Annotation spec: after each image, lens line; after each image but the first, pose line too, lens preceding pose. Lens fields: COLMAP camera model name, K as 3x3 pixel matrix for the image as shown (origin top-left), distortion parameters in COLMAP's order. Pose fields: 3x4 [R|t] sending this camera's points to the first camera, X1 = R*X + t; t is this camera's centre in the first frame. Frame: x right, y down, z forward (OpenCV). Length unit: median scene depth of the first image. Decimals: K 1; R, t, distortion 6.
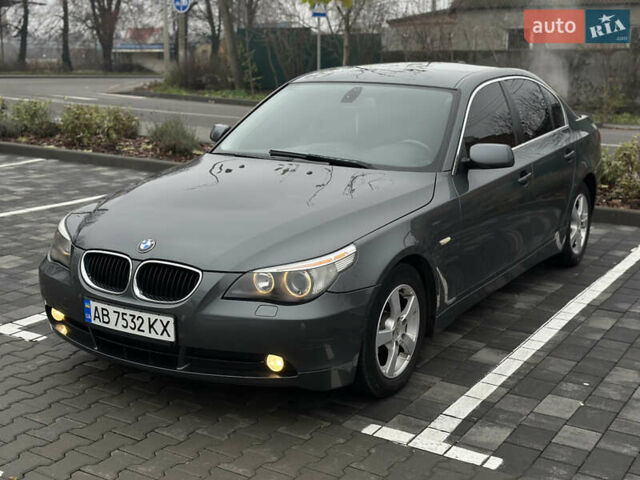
lens RADIAL K [[903.1, 0, 338.8], [0, 903.1, 240.6], [0, 0, 1]] dist [0.068566, -0.001704]
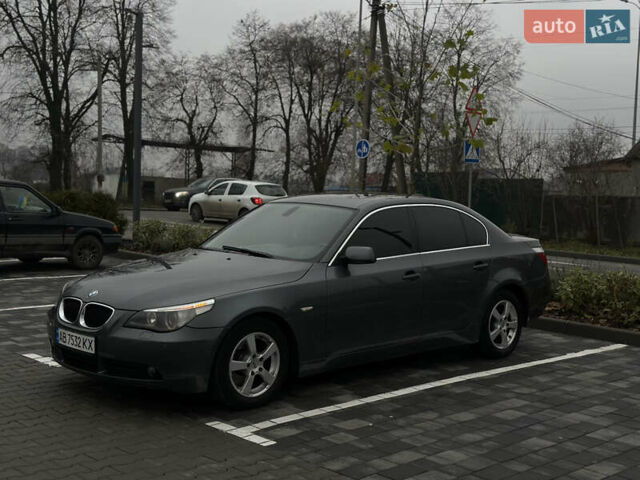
lens RADIAL K [[867.4, 0, 320.0], [0, 867.4, 240.0], [0, 0, 1]] dist [0.198649, -0.396876]
pose [[0.969224, 0.039583, -0.242978, 0.539673], [-0.076387, 0.986629, -0.143975, 0.103354], [0.234030, 0.158104, 0.959288, -0.385781]]
